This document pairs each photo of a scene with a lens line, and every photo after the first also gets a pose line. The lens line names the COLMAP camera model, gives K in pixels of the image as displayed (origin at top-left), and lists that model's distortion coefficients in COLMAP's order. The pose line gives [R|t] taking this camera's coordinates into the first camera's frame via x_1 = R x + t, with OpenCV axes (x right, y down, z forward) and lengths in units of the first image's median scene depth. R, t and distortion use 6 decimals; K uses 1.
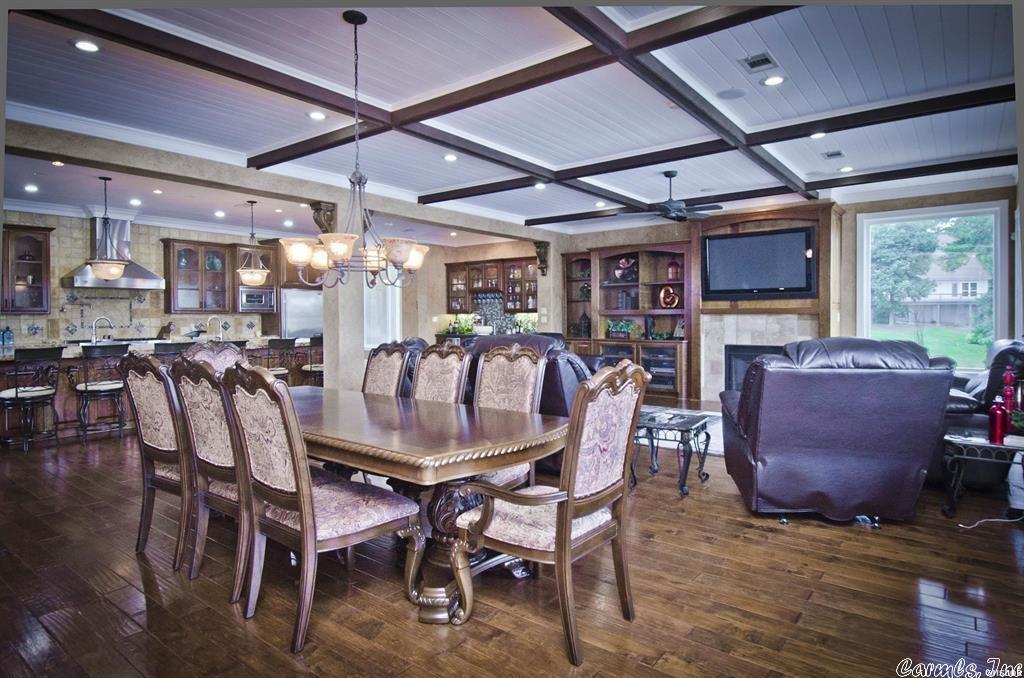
lens RADIAL K [[591.7, 0, 513.5], [0, 591.7, 321.2], [0, 0, 1]] dist [0.005542, -0.006515]
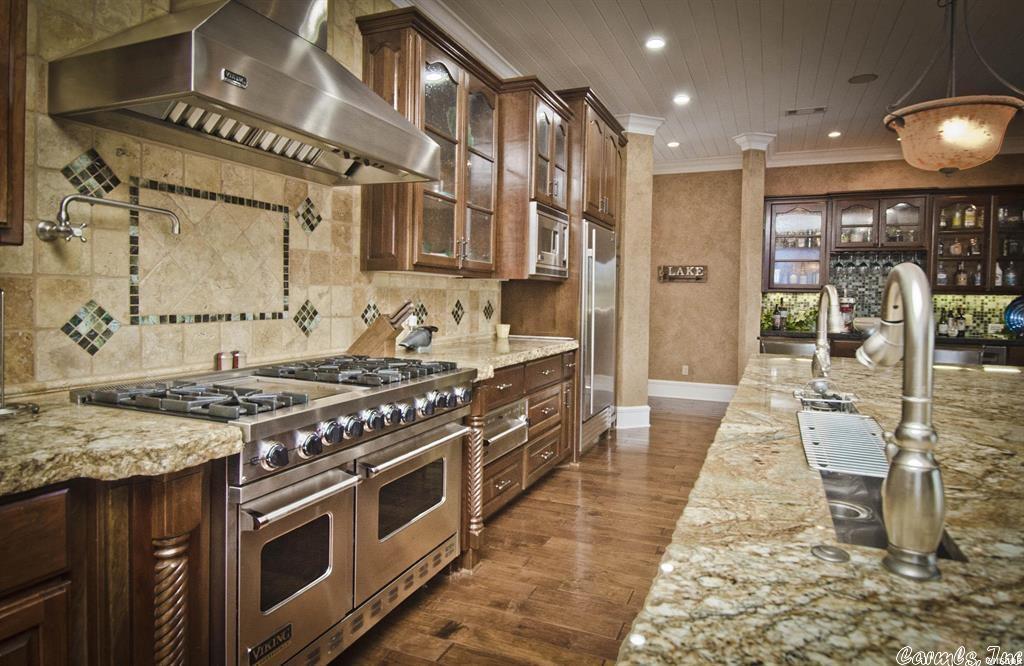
lens RADIAL K [[577.9, 0, 508.7], [0, 577.9, 317.8], [0, 0, 1]] dist [-0.016578, -0.001597]
pose [[0.973673, 0.014255, 0.227503, -0.611576], [-0.021721, 0.999303, 0.030344, 0.000258], [-0.226912, -0.034487, 0.973304, 0.729343]]
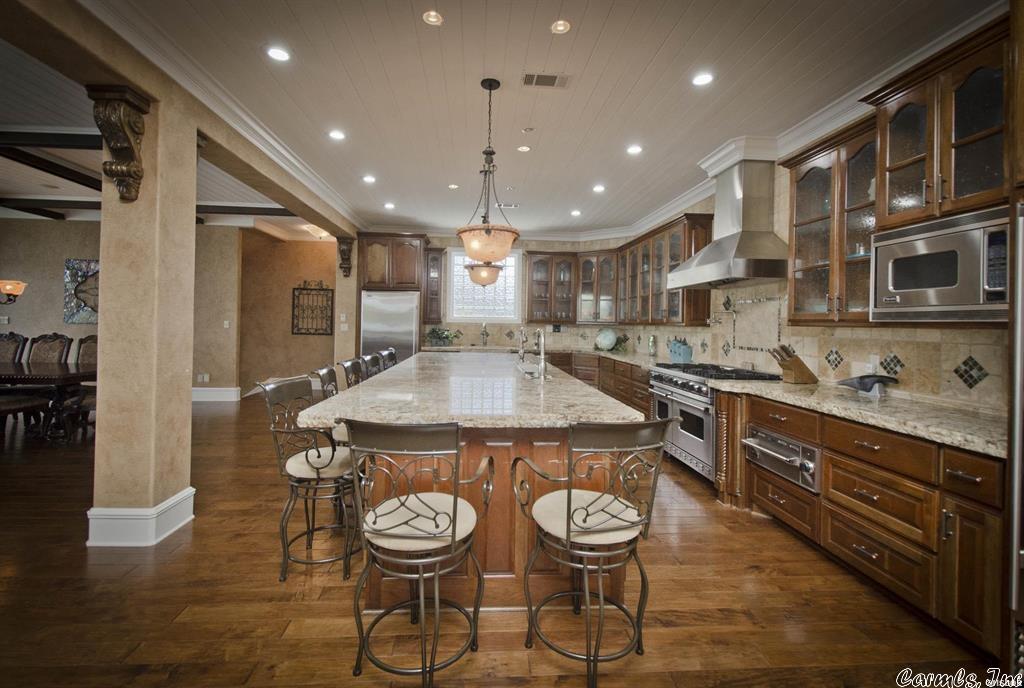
lens RADIAL K [[454.9, 0, 520.2], [0, 454.9, 318.9], [0, 0, 1]] dist [0.000439, -0.001134]
pose [[-0.736404, -0.016487, -0.676341, -0.196530], [-0.020773, 0.999783, -0.001755, -0.014511], [0.676223, 0.012757, -0.736587, 1.154164]]
